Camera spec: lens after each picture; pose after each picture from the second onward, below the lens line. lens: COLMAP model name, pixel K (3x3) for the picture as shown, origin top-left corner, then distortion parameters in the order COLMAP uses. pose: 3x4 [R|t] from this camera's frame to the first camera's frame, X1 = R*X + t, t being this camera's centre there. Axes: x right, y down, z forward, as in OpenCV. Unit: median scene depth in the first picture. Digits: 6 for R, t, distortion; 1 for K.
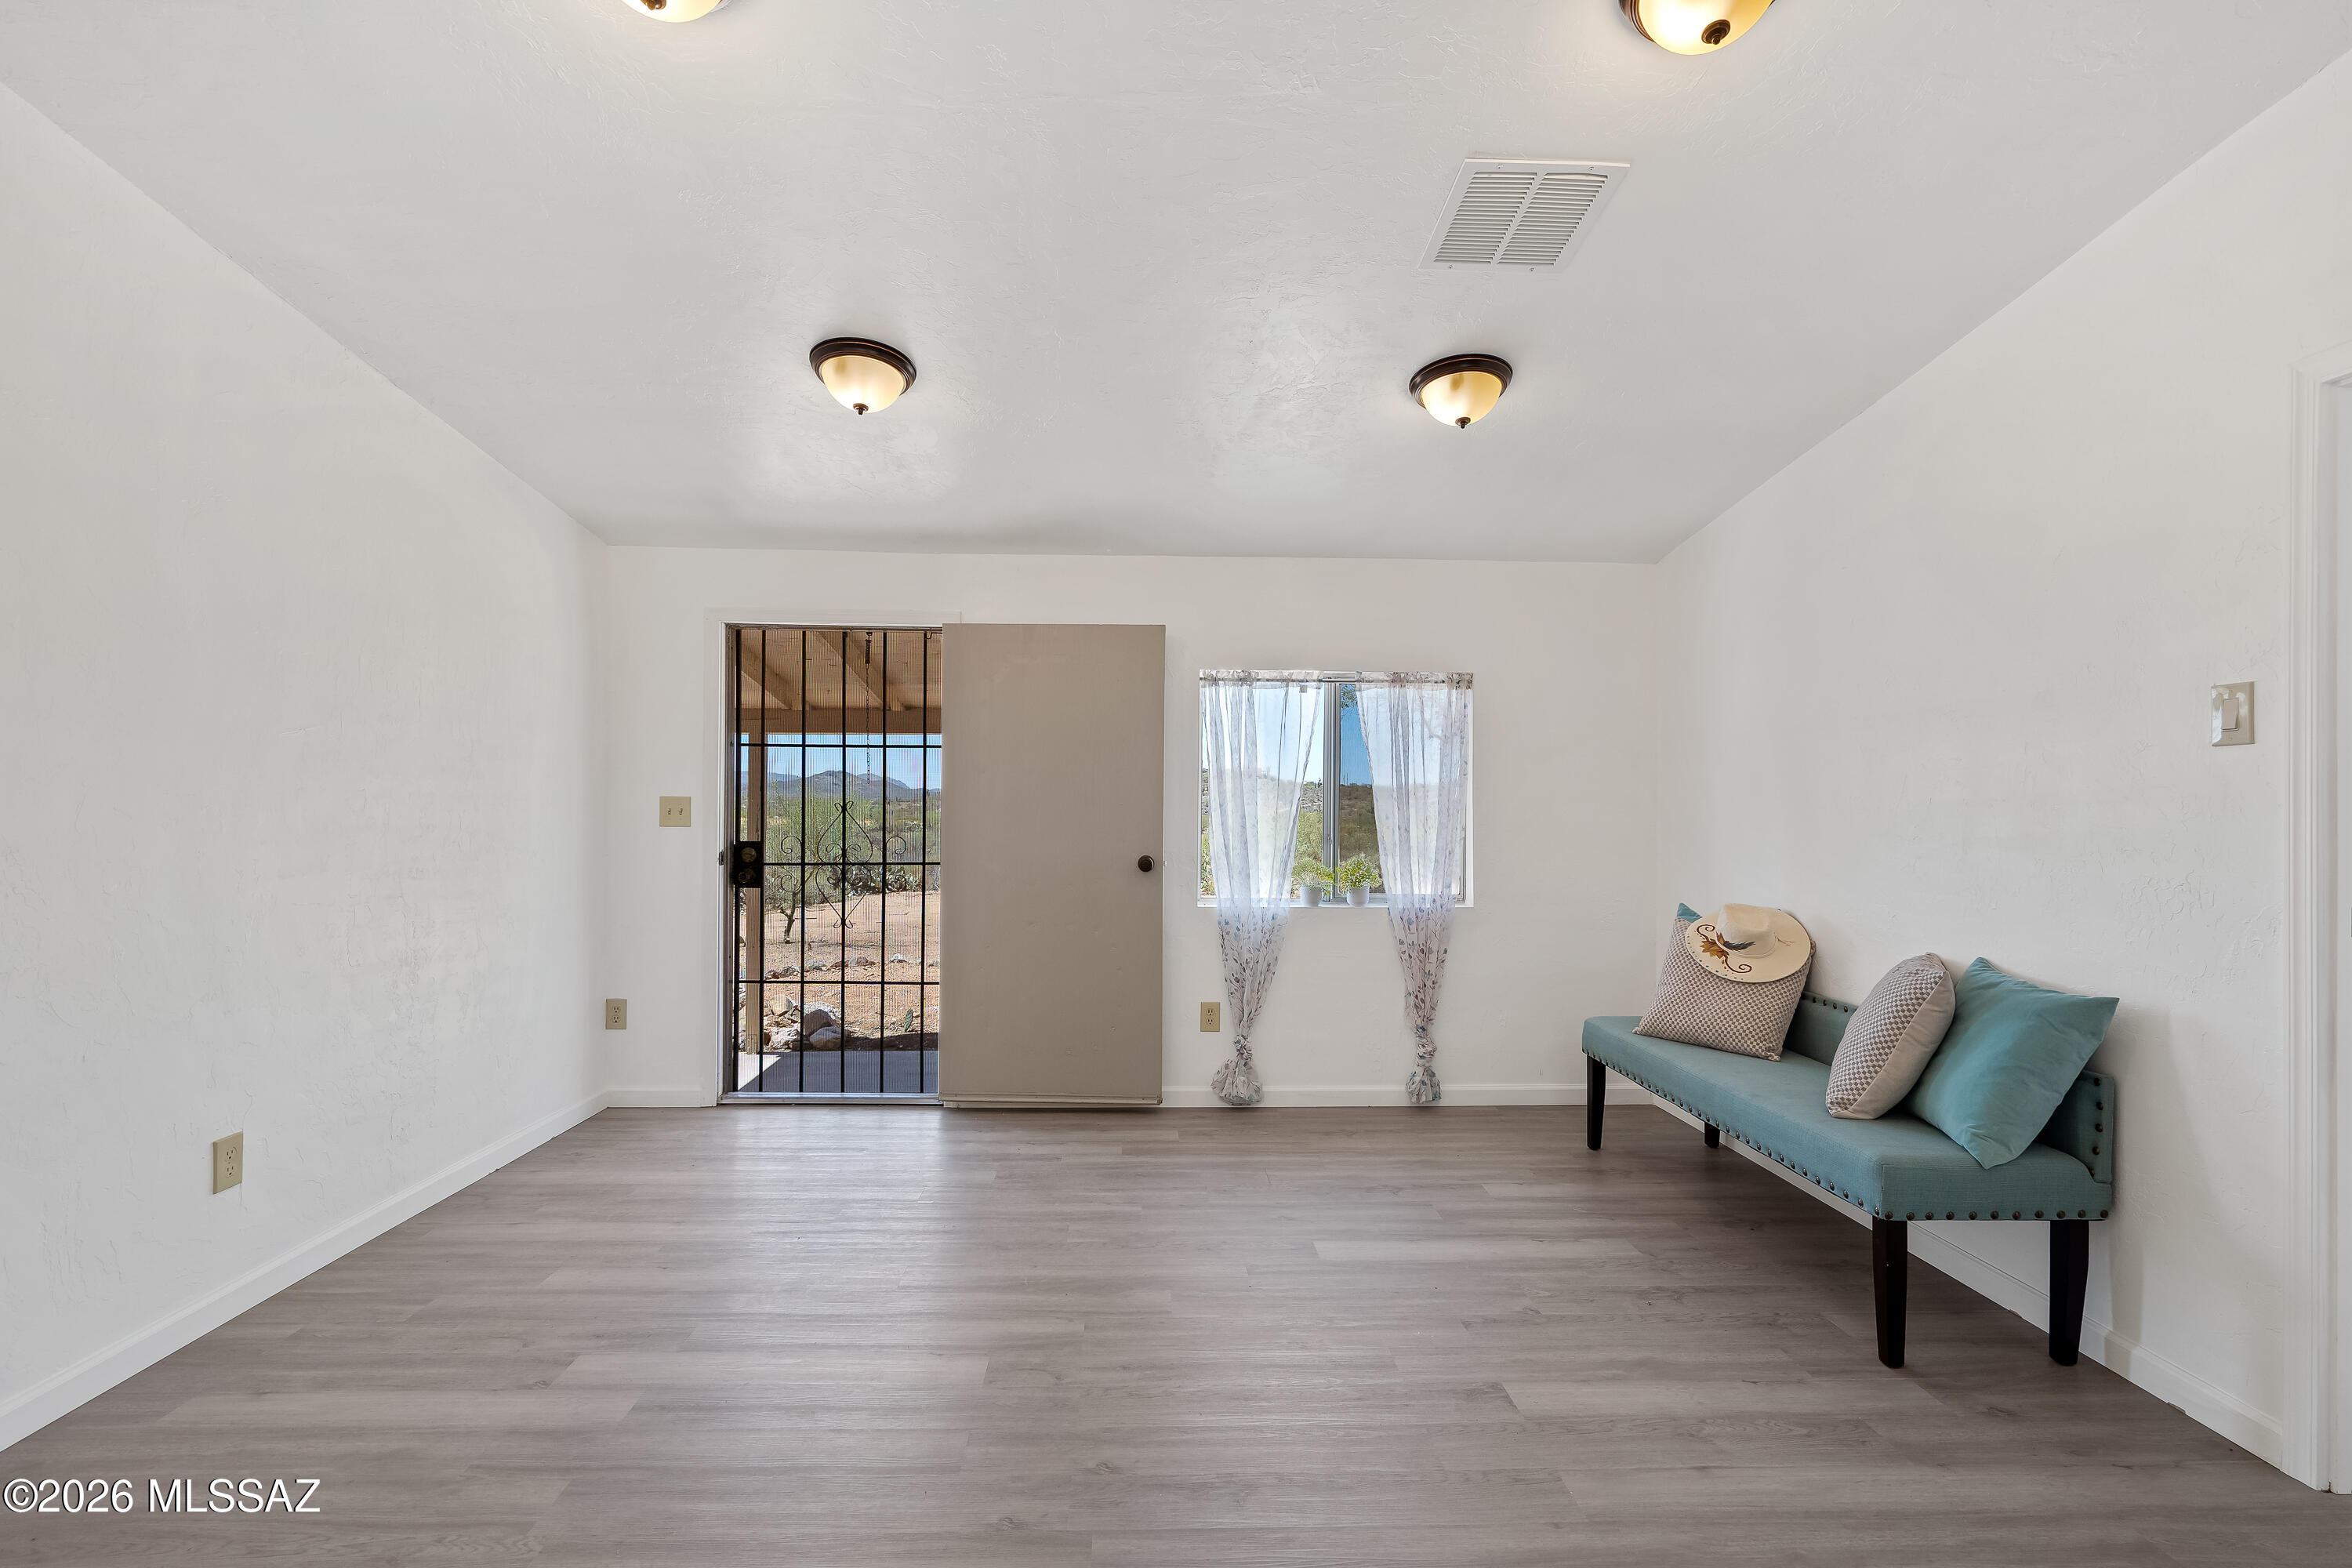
lens RADIAL K [[1072.3, 0, 1168.0], [0, 1072.3, 790.0], [0, 0, 1]] dist [-0.007419, 0.003304]
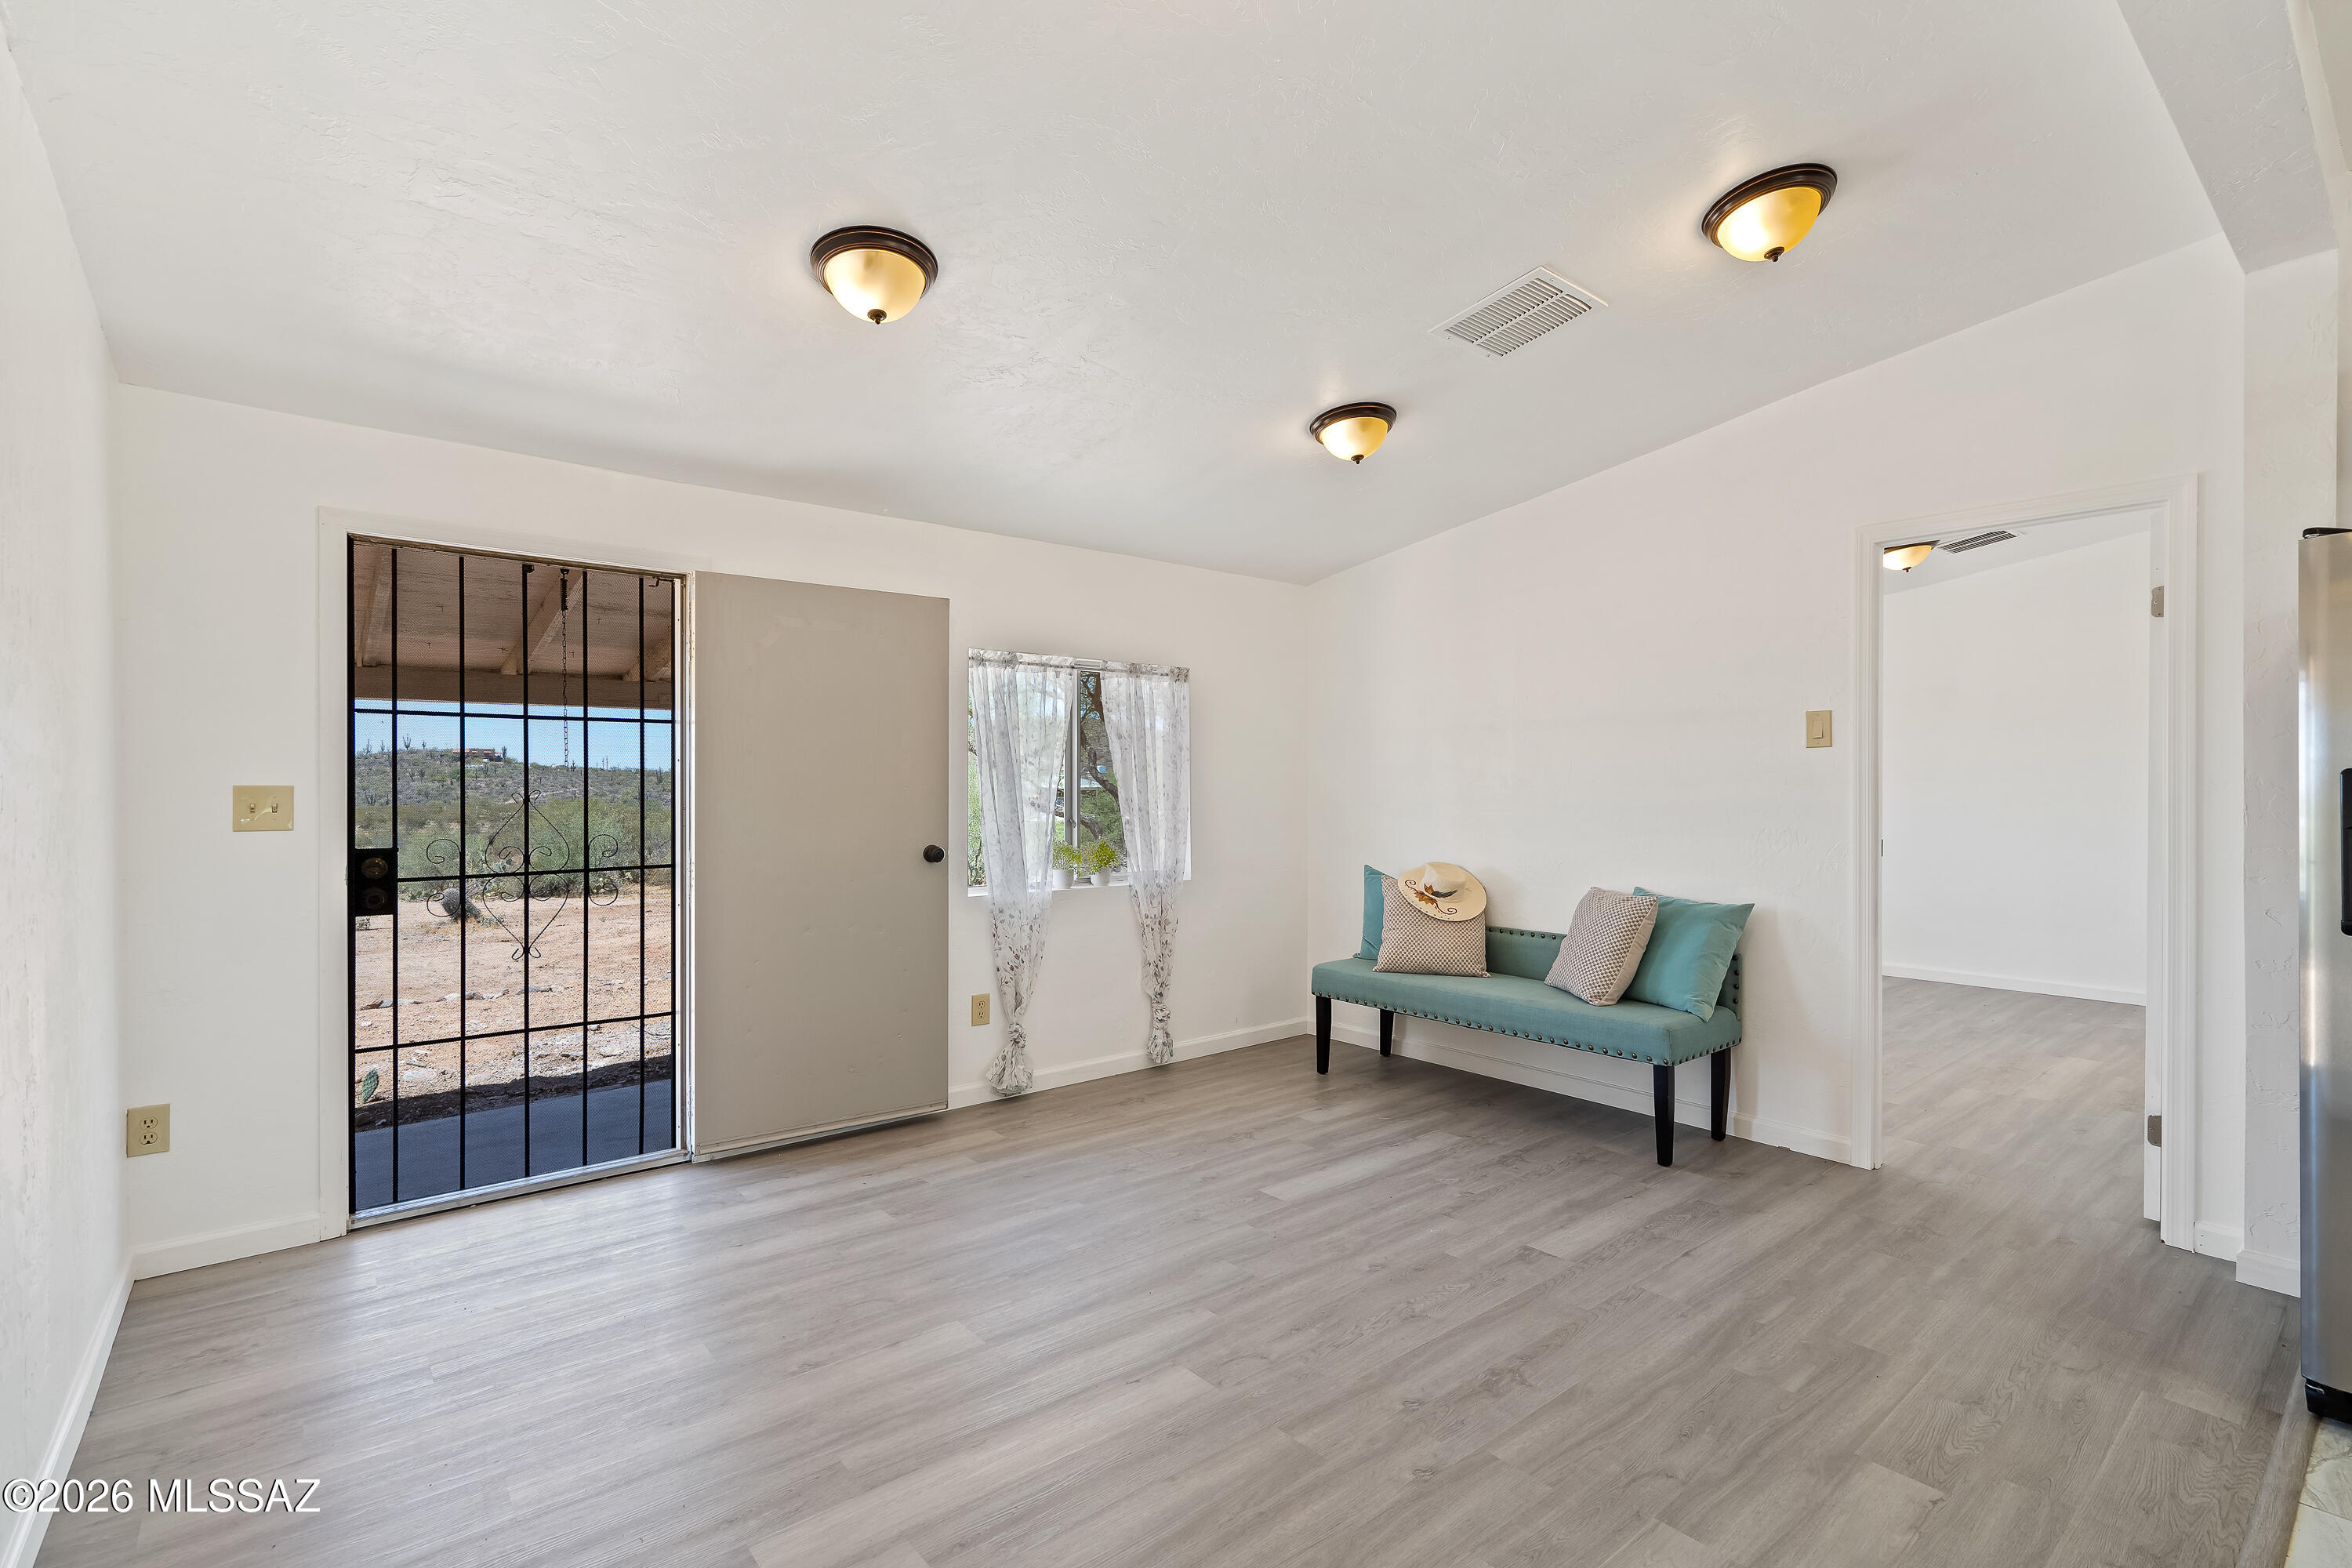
lens RADIAL K [[1072.3, 0, 1166.8], [0, 1072.3, 784.9], [0, 0, 1]] dist [-0.007419, 0.003304]
pose [[0.797361, -0.007523, 0.603456, -0.443924], [0.001564, 0.999945, 0.010399, -0.000567], [-0.603500, -0.007348, 0.797329, 0.144624]]
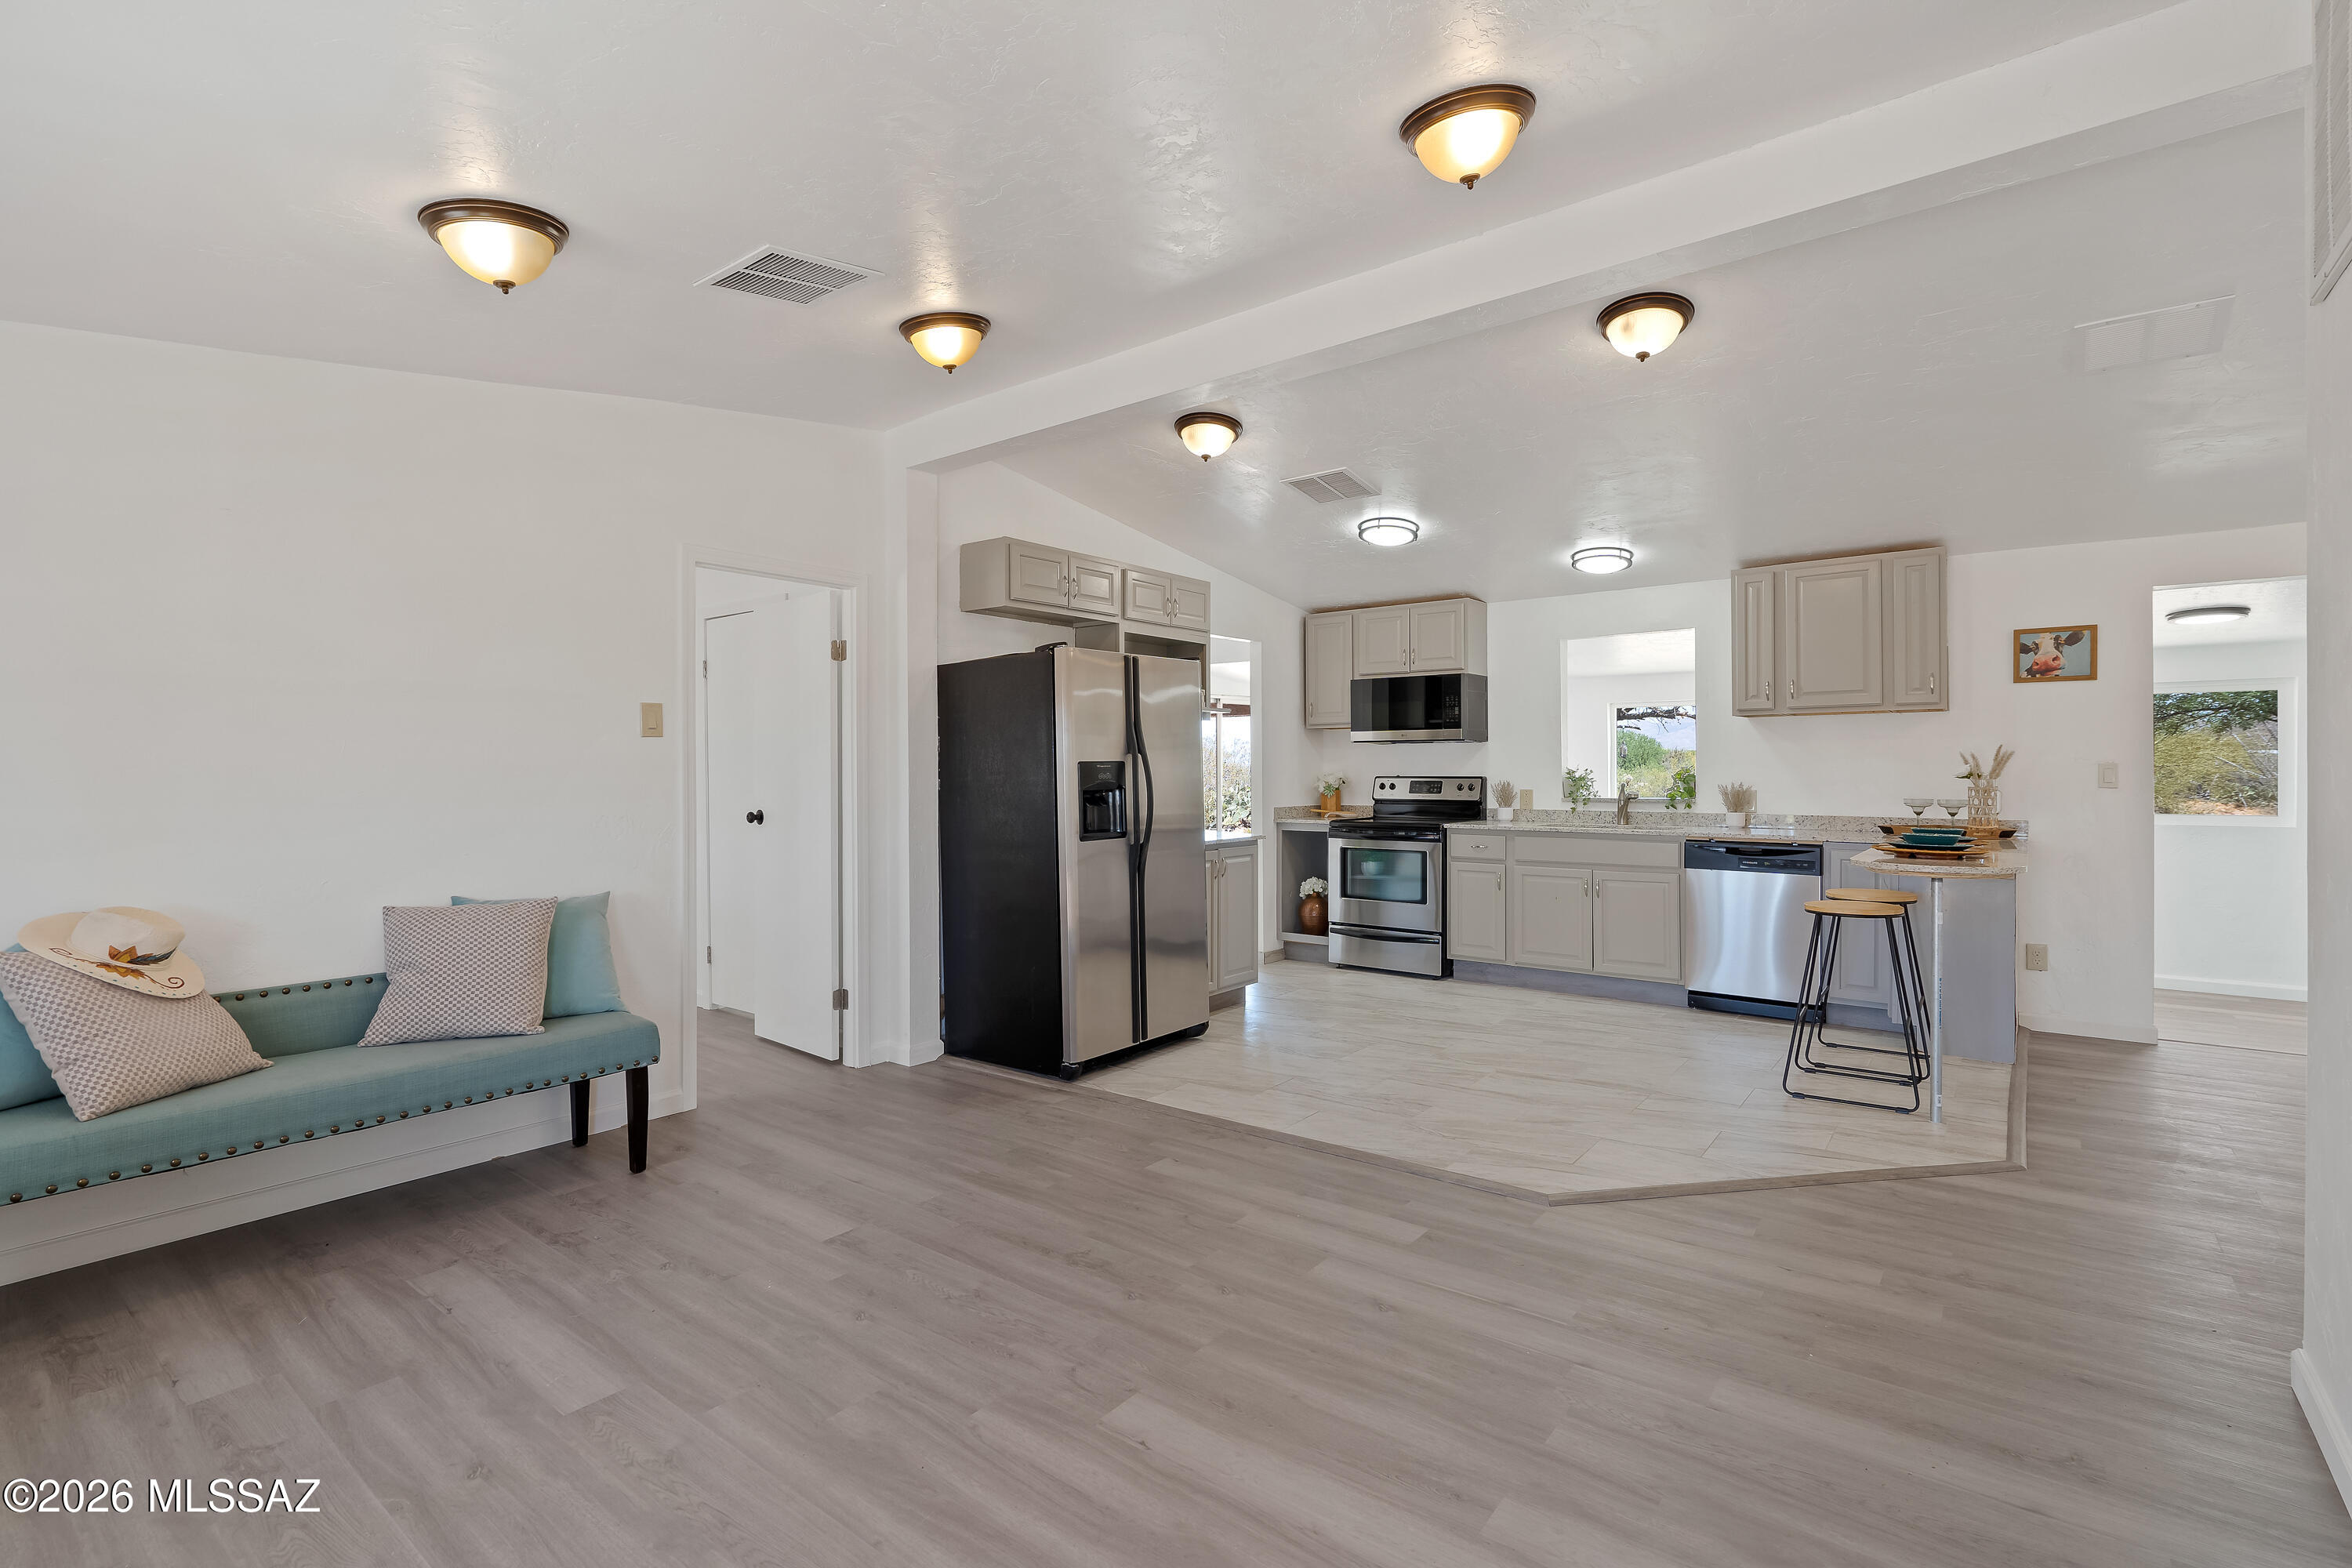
lens RADIAL K [[1072.3, 0, 1175.8], [0, 1072.3, 775.3], [0, 0, 1]] dist [-0.007419, 0.003304]
pose [[-0.760746, -0.004939, 0.649031, -0.451133], [-0.005137, 0.999986, 0.001589, 0.008141], [-0.649030, -0.002125, -0.760760, 0.950116]]
